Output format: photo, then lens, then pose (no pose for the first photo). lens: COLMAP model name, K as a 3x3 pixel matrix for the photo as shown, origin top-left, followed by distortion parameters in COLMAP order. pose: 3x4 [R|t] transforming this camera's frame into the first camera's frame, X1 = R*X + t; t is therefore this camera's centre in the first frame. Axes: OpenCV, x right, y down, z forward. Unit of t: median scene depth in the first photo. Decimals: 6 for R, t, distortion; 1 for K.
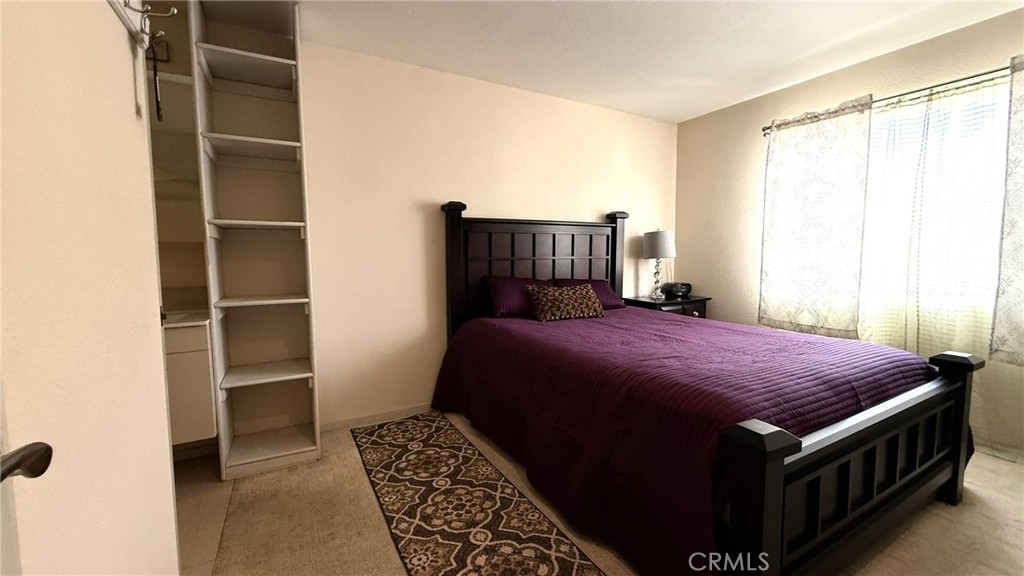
lens RADIAL K [[412.4, 0, 512.0], [0, 412.4, 288.0], [0, 0, 1]] dist [0.001645, 0.000238]
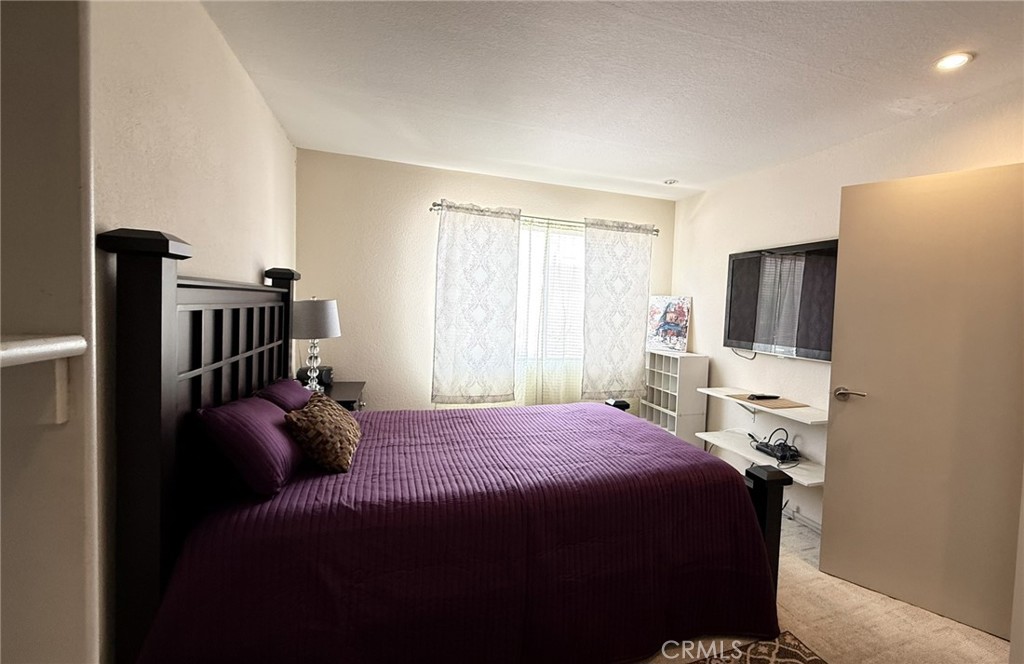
lens RADIAL K [[489.7, 0, 512.0], [0, 489.7, 332.0], [0, 0, 1]] dist [-0.000060, -0.000029]
pose [[0.134912, -0.041844, 0.989974, -0.573182], [0.047719, 0.998223, 0.035689, -0.125151], [-0.989708, 0.042426, 0.136669, 0.727292]]
